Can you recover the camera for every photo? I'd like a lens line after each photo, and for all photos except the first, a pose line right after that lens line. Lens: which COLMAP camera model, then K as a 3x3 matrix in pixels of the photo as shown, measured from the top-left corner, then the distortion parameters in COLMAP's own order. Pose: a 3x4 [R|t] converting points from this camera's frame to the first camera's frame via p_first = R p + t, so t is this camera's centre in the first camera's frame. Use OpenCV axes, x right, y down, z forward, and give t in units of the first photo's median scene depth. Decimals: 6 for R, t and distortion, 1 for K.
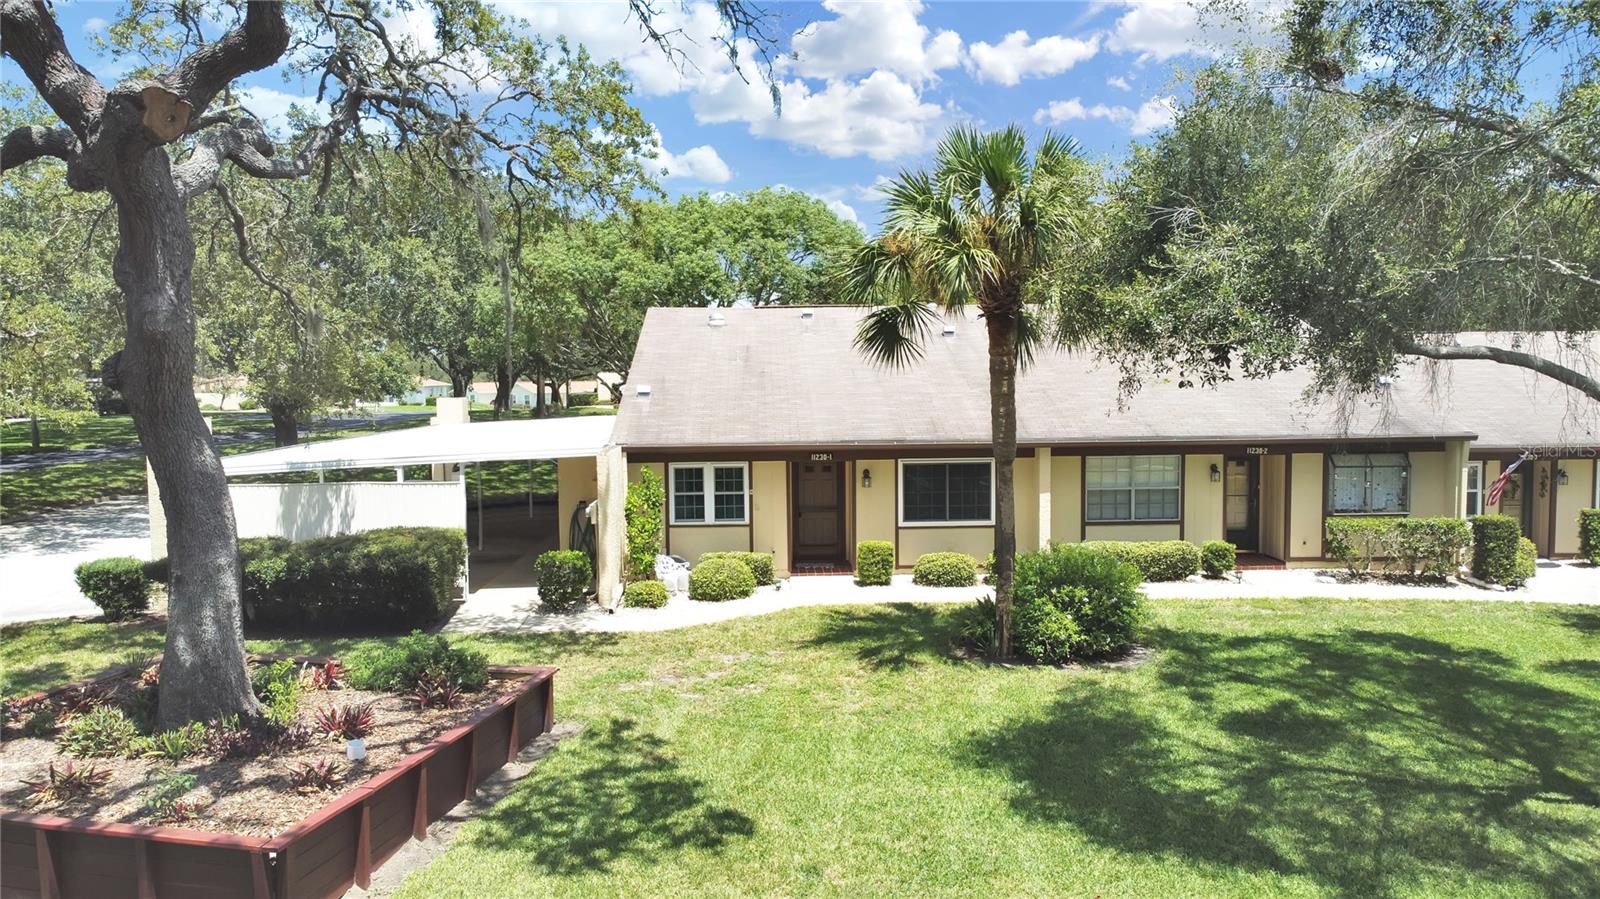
lens RADIAL K [[1127.3, 0, 800.0], [0, 1127.3, 449.5], [0, 0, 1]] dist [-0.004893, -0.002155]
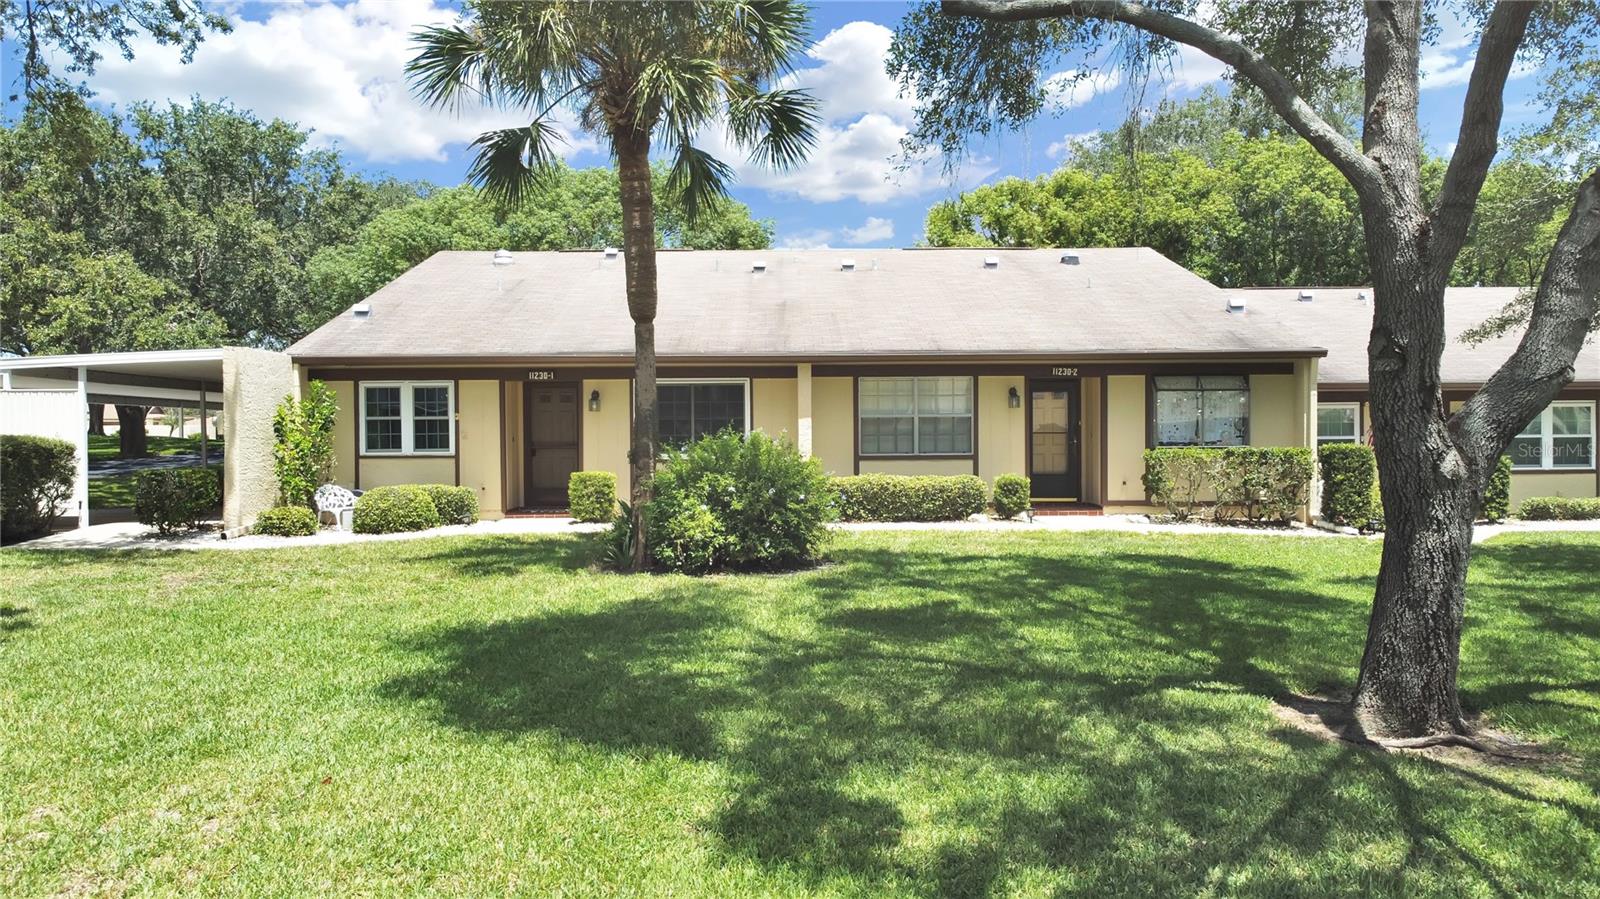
lens RADIAL K [[1139.9, 0, 800.0], [0, 1139.9, 449.5], [0, 0, 1]] dist [0.000435, -0.001890]
pose [[0.999904, 0.003824, -0.013349, 0.223472], [-0.004535, 0.998552, -0.053606, 0.106445], [0.013125, 0.053661, 0.998473, 0.157186]]
